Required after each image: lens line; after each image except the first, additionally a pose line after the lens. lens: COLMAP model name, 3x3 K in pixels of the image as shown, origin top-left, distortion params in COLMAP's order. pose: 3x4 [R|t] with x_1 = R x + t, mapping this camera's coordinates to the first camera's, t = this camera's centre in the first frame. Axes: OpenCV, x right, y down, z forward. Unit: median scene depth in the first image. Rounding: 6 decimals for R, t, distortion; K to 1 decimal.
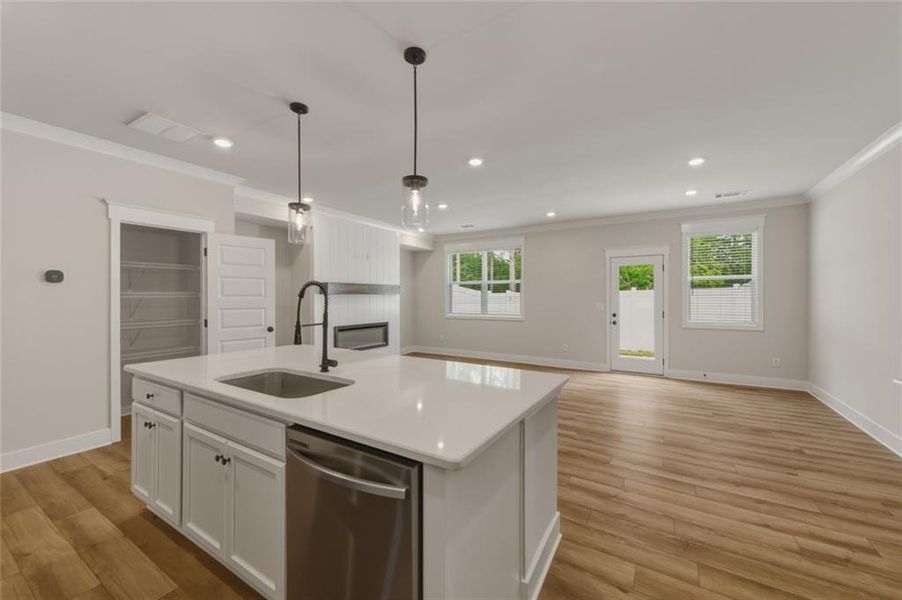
lens RADIAL K [[350.0, 0, 453.3], [0, 350.0, 296.7], [0, 0, 1]] dist [0.007582, -0.002784]
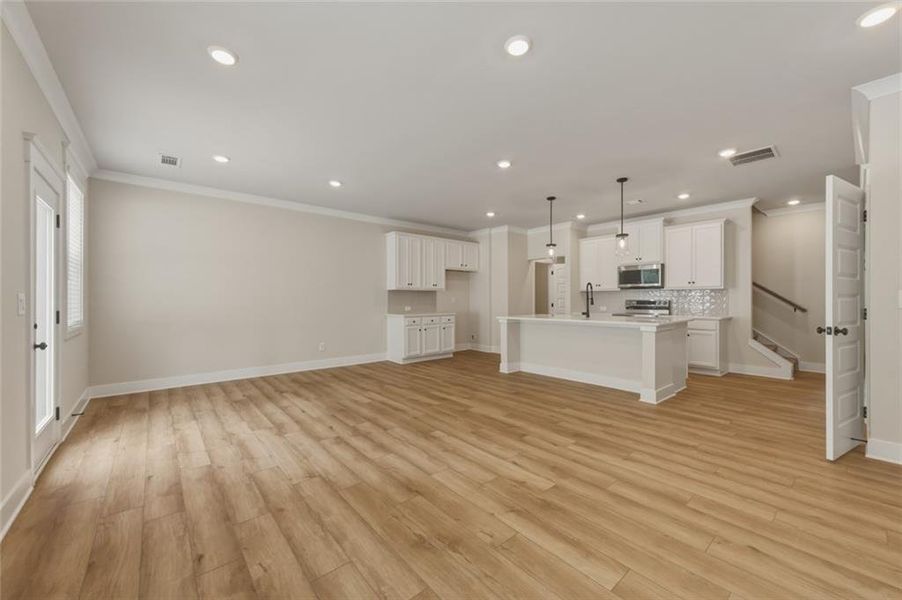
lens RADIAL K [[350.0, 0, 454.2], [0, 350.0, 300.2], [0, 0, 1]] dist [0.007582, -0.002784]
pose [[-0.951208, 0.002896, 0.308537, -0.079680], [0.003256, 0.999994, 0.000652, 0.029407], [-0.308534, 0.001625, -0.951212, 1.326839]]
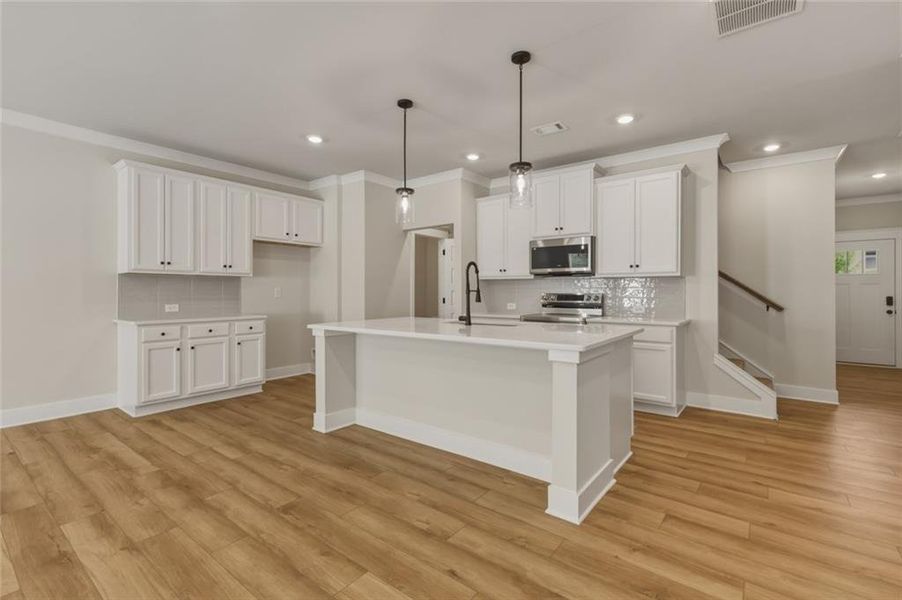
lens RADIAL K [[406.1, 0, 455.9], [0, 406.1, 294.6], [0, 0, 1]] dist [0.006747, -0.001039]
pose [[-0.994459, 0.000418, 0.105126, -0.172014], [0.000988, 0.999985, 0.005375, 0.029217], [-0.105122, 0.005449, -0.994444, 0.924784]]
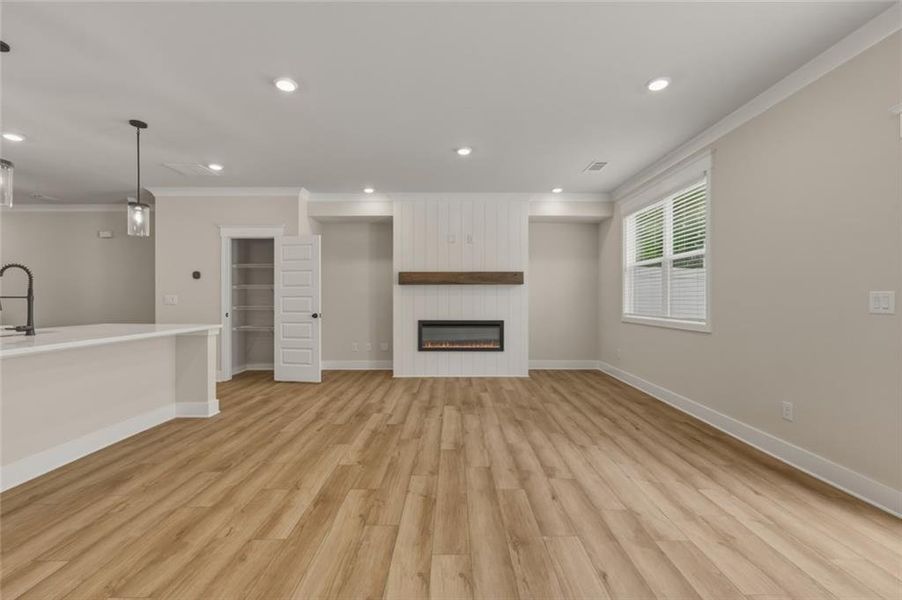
lens RADIAL K [[383.8, 0, 455.0], [0, 383.8, 301.7], [0, 0, 1]] dist [0.002212, 0.000410]
pose [[0.525760, 0.006987, -0.850605, 0.566943], [-0.000129, 0.999967, 0.008134, 0.028856], [0.850633, -0.004167, 0.525743, 0.555606]]
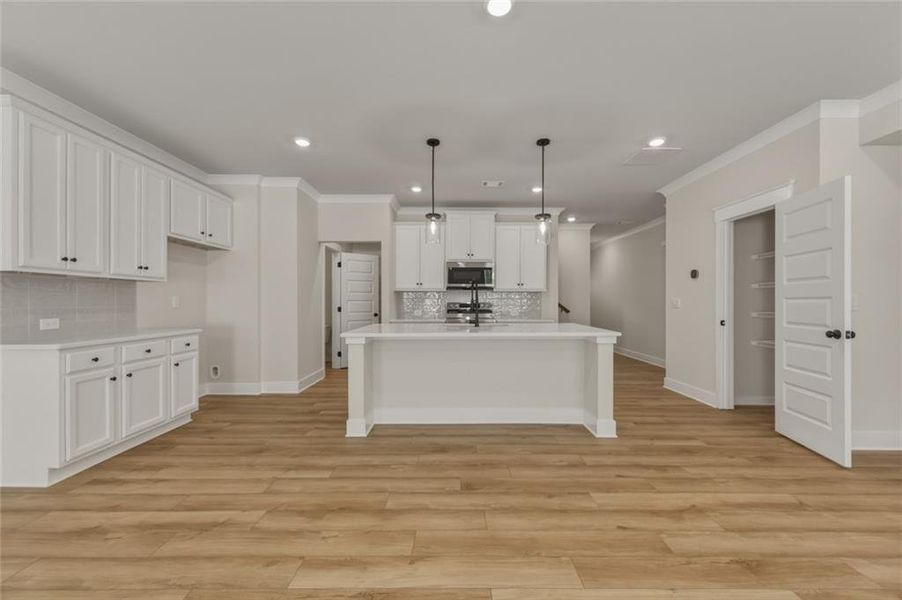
lens RADIAL K [[350.0, 0, 453.2], [0, 350.0, 300.7], [0, 0, 1]] dist [0.007582, -0.002784]
pose [[-0.854304, -0.001214, -0.519773, 0.242643], [-0.000046, 0.999997, -0.002260, 0.028959], [0.519774, -0.001907, -0.854302, 0.881597]]
